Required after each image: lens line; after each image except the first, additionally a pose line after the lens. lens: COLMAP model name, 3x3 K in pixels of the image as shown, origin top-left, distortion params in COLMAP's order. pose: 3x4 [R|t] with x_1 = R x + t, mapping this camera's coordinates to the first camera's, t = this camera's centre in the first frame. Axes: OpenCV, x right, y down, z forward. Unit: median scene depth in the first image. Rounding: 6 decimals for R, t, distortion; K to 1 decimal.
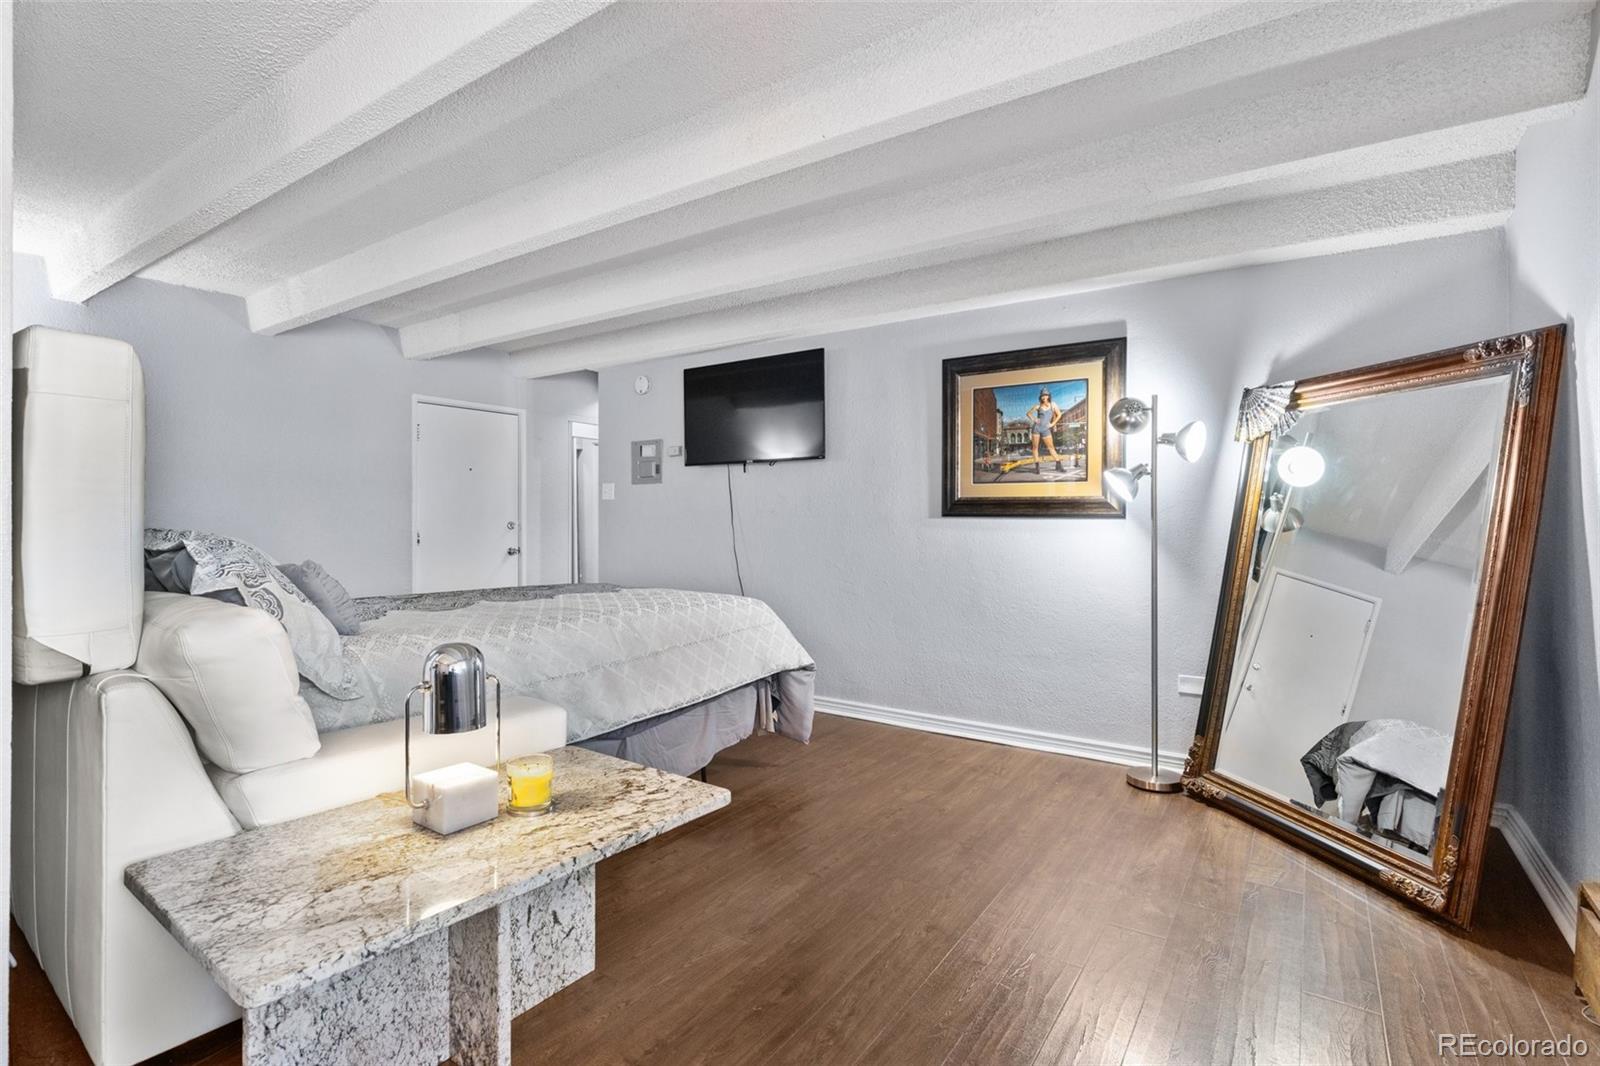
lens RADIAL K [[762.9, 0, 806.0], [0, 762.9, 518.3], [0, 0, 1]] dist [0.002012, -0.000316]
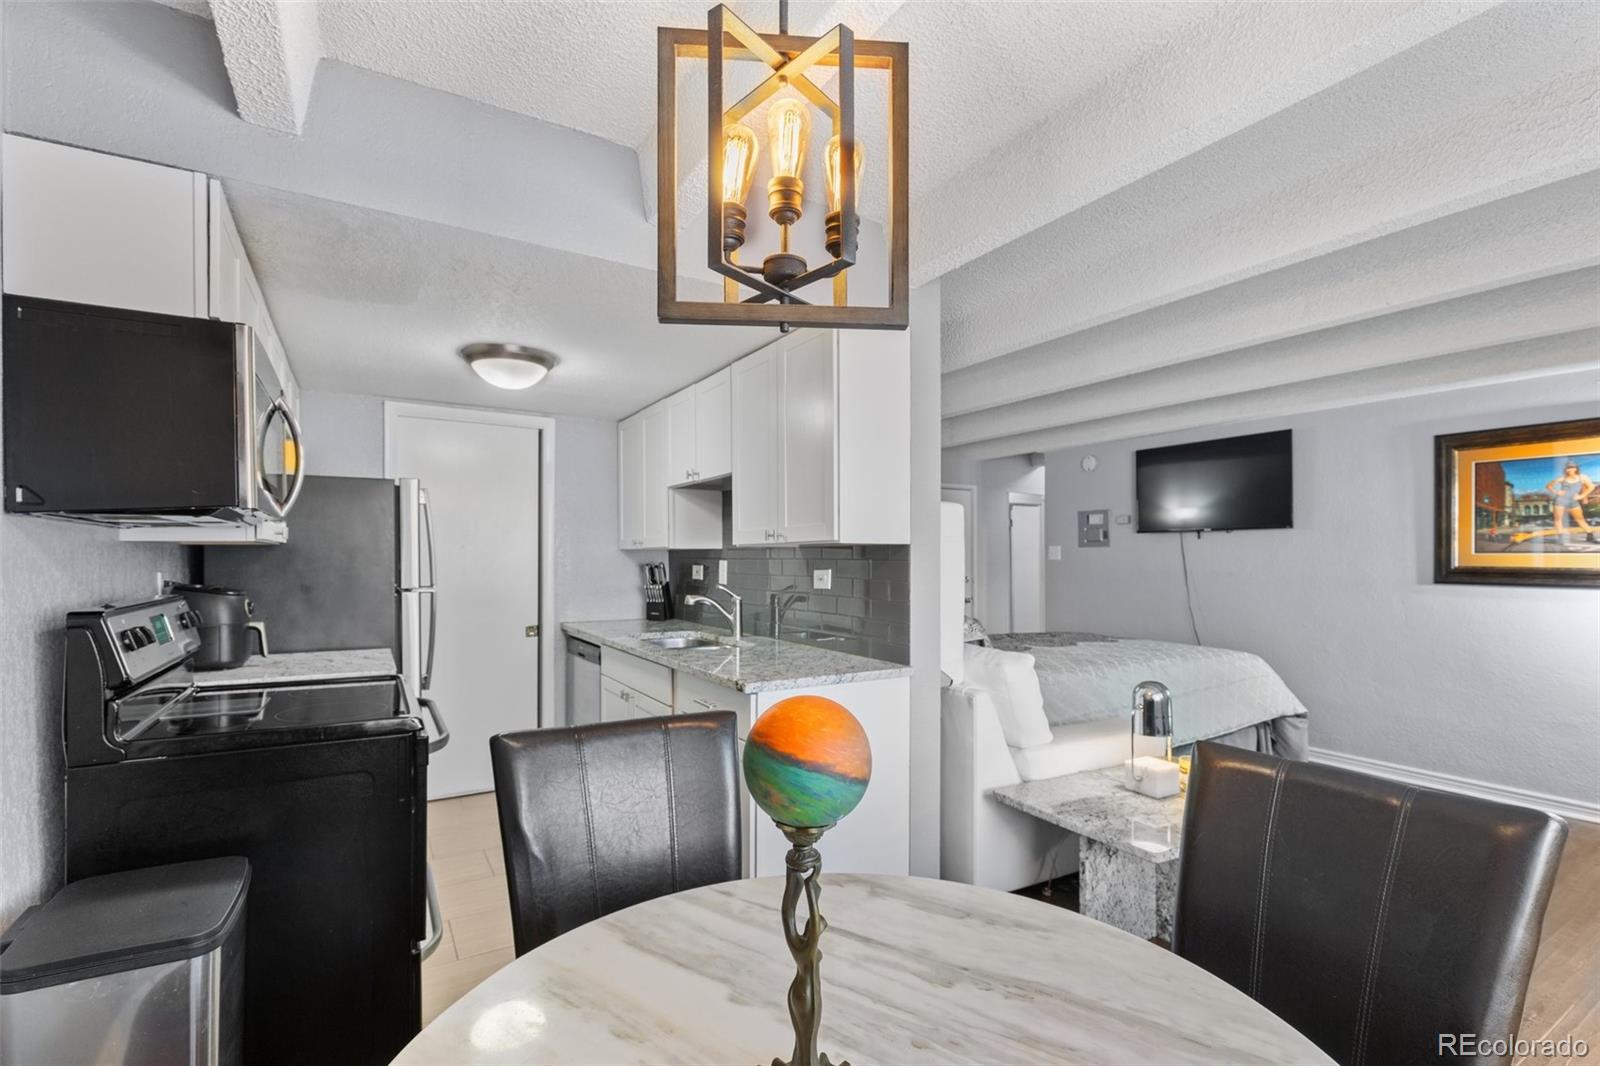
lens RADIAL K [[735.4, 0, 799.5], [0, 735.4, 555.8], [0, 0, 1]] dist [0.001060, 0.000027]
pose [[0.910149, -0.002300, -0.414276, -0.217508], [0.002200, 0.999997, -0.000719, -0.045742], [0.414276, -0.000257, 0.910151, -0.320155]]
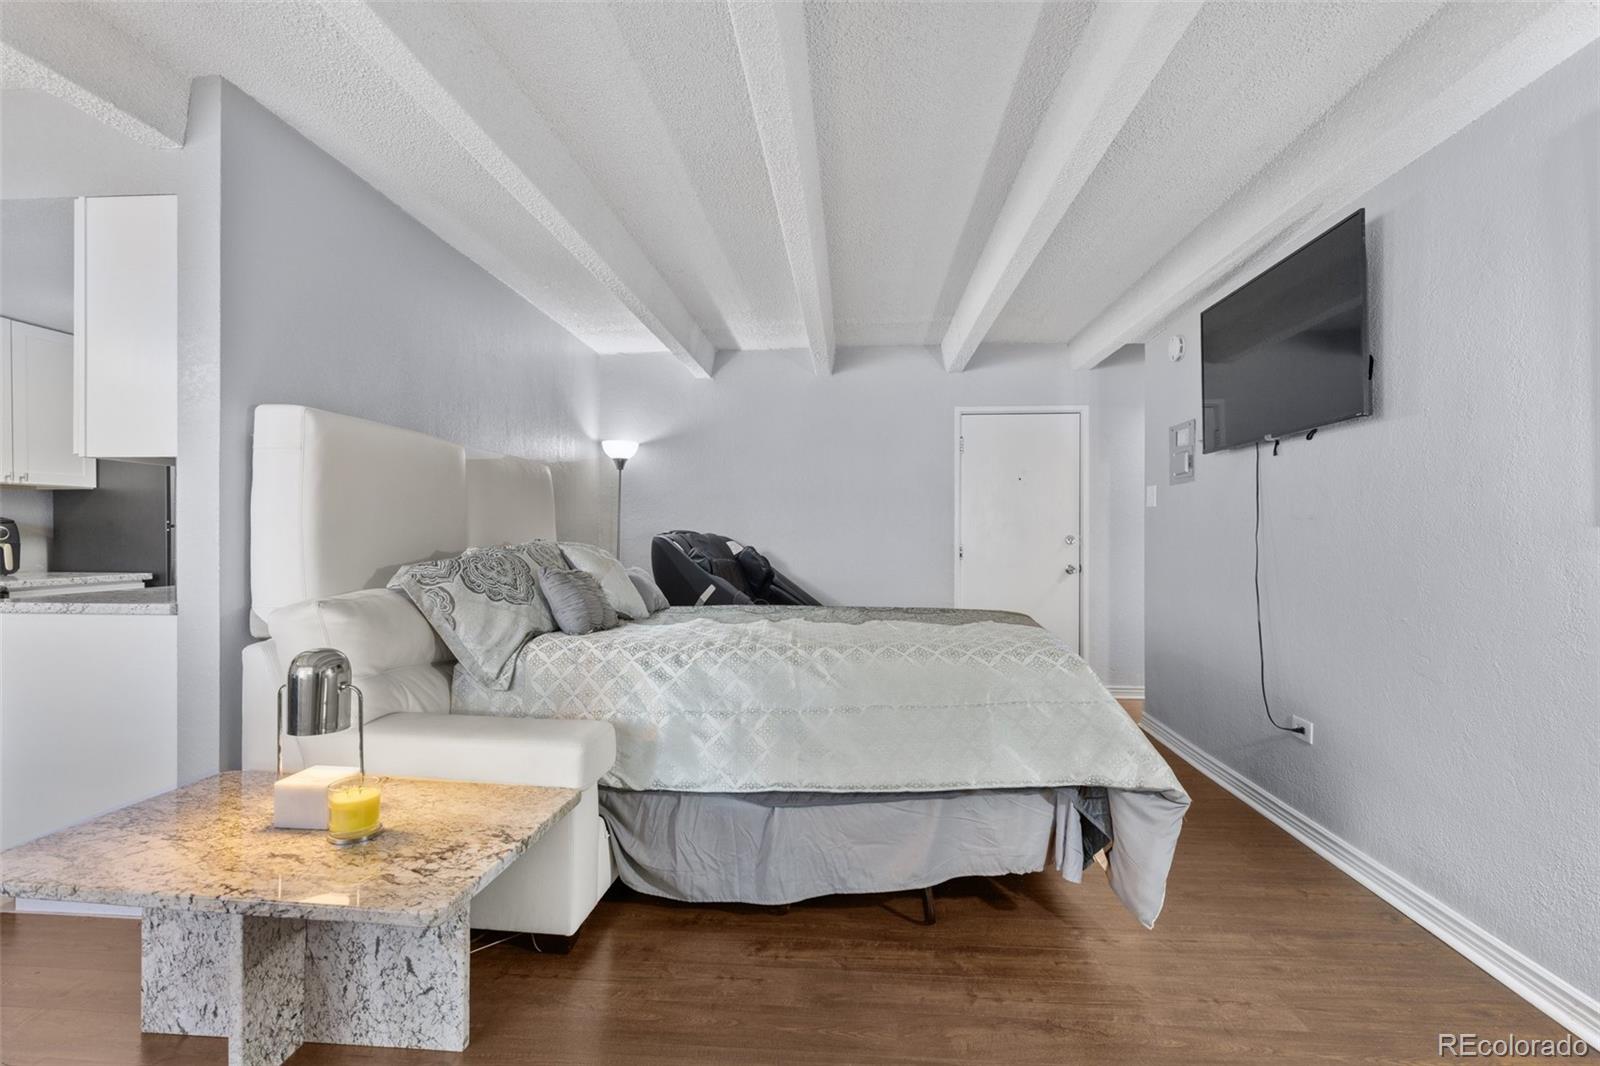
lens RADIAL K [[757.2, 0, 795.8], [0, 757.2, 537.2], [0, 0, 1]] dist [-0.000946, 0.000263]
pose [[0.496197, 0.003130, -0.868205, 0.334171], [0.000793, 0.999991, 0.004059, 0.003767], [0.868210, -0.002702, 0.496190, 0.465560]]
